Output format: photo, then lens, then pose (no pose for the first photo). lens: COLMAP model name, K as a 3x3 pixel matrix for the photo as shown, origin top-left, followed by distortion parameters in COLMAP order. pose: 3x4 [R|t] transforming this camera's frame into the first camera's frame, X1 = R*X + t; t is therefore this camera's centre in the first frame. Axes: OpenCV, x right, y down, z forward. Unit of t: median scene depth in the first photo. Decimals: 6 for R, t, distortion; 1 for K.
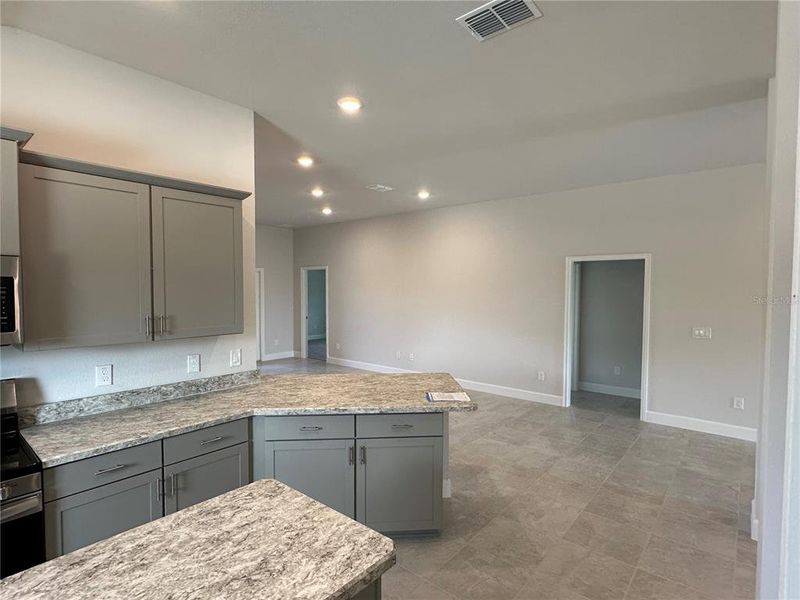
lens RADIAL K [[420.0, 0, 402.4], [0, 420.0, 301.1], [0, 0, 1]] dist [-0.003529, 0.000852]
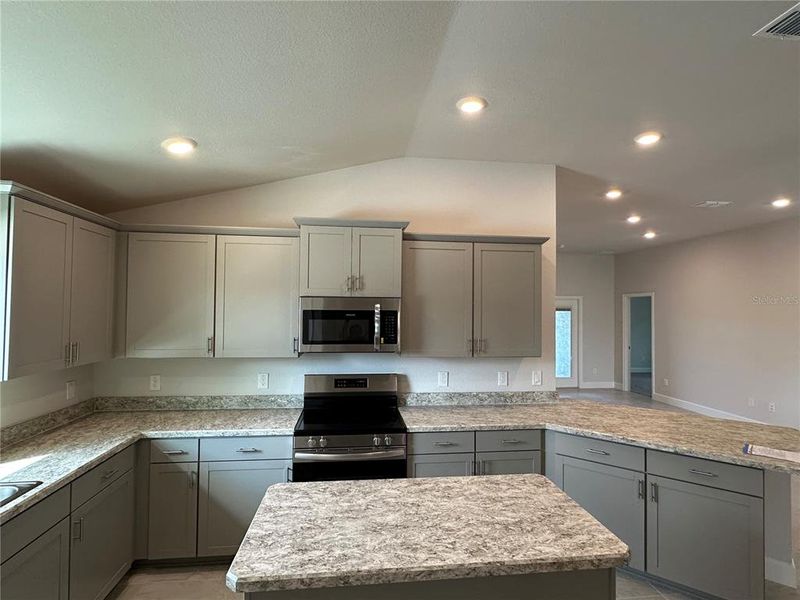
lens RADIAL K [[420.0, 0, 402.4], [0, 420.0, 301.1], [0, 0, 1]] dist [-0.003529, 0.000852]
pose [[0.733364, -0.010336, -0.679758, 0.146840], [-0.031527, 0.998292, -0.049192, -0.010658], [0.679105, 0.057506, 0.731785, -0.139101]]
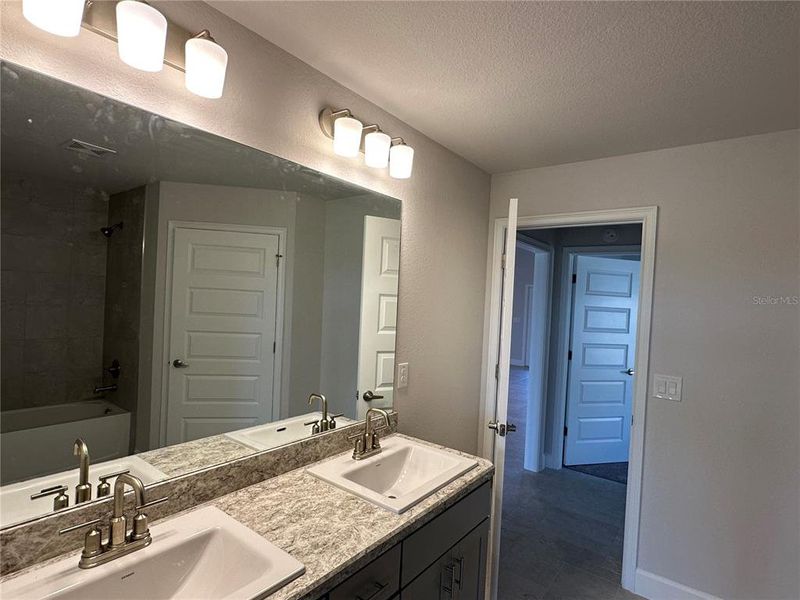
lens RADIAL K [[420.0, 0, 402.4], [0, 420.0, 301.1], [0, 0, 1]] dist [-0.003529, 0.000852]
pose [[-0.997391, -0.051264, -0.050819, -0.292547], [-0.053358, 0.997744, 0.040735, -0.004150], [0.048616, 0.043340, -0.997877, 0.962480]]
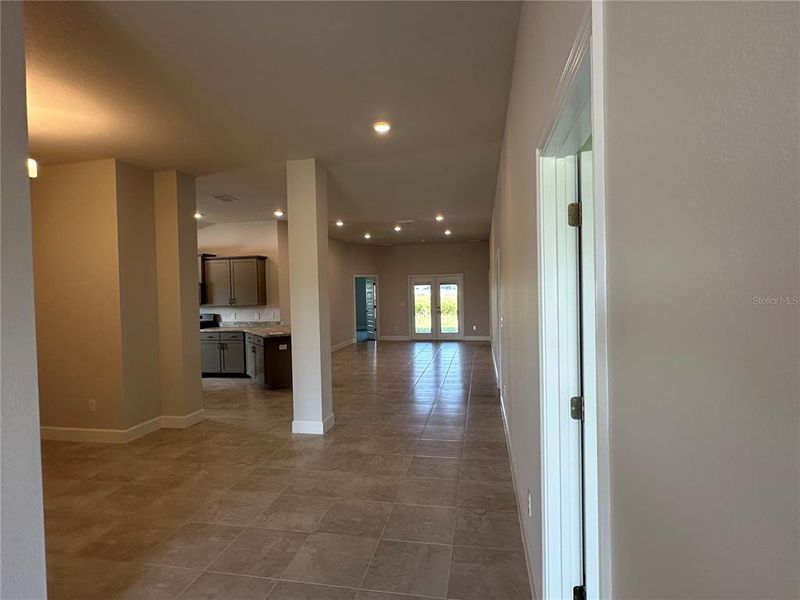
lens RADIAL K [[420.0, 0, 402.4], [0, 420.0, 301.1], [0, 0, 1]] dist [-0.003529, 0.000852]
pose [[0.493856, 0.003673, -0.869536, 2.781754], [-0.010608, 0.999942, -0.001801, 0.046119], [0.869479, 0.010114, 0.493866, 0.493883]]
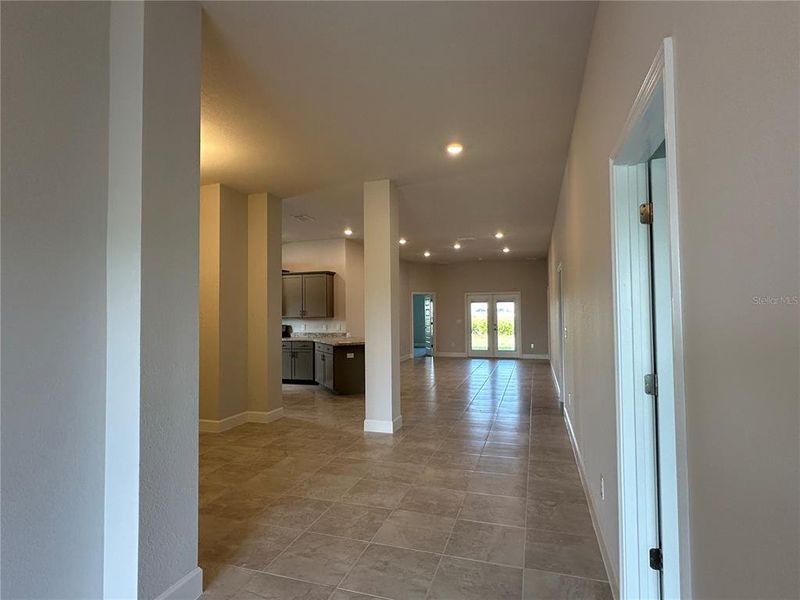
lens RADIAL K [[420.0, 0, 402.4], [0, 420.0, 301.1], [0, 0, 1]] dist [-0.003529, 0.000852]
pose [[0.385181, -0.037043, -0.922097, 2.858143], [-0.026591, 0.998334, -0.051213, 0.109481], [0.922458, 0.044246, 0.383554, 0.373223]]
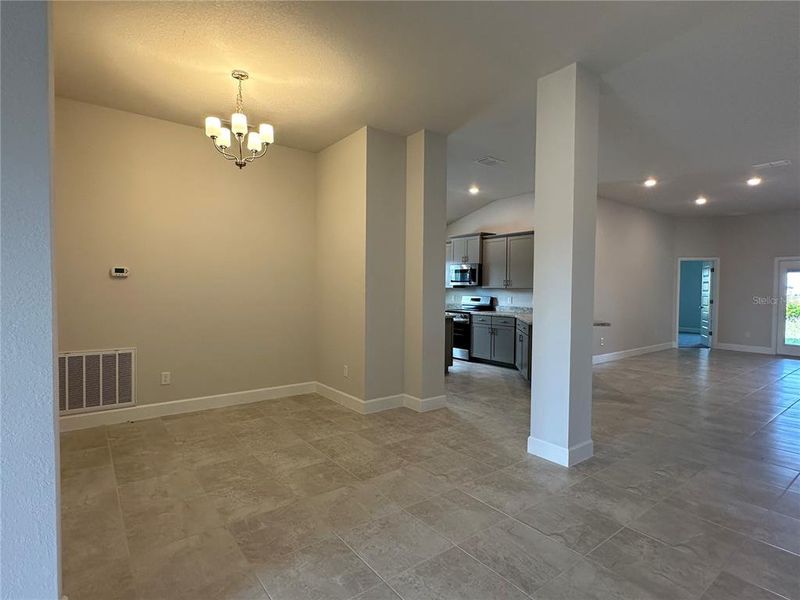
lens RADIAL K [[420.0, 0, 402.4], [0, 420.0, 301.1], [0, 0, 1]] dist [-0.003529, 0.000852]
pose [[-0.210625, 0.024510, -0.977260, 2.350458], [-0.051122, 0.998042, 0.036049, 0.109446], [0.976229, 0.057552, -0.208959, 0.842280]]
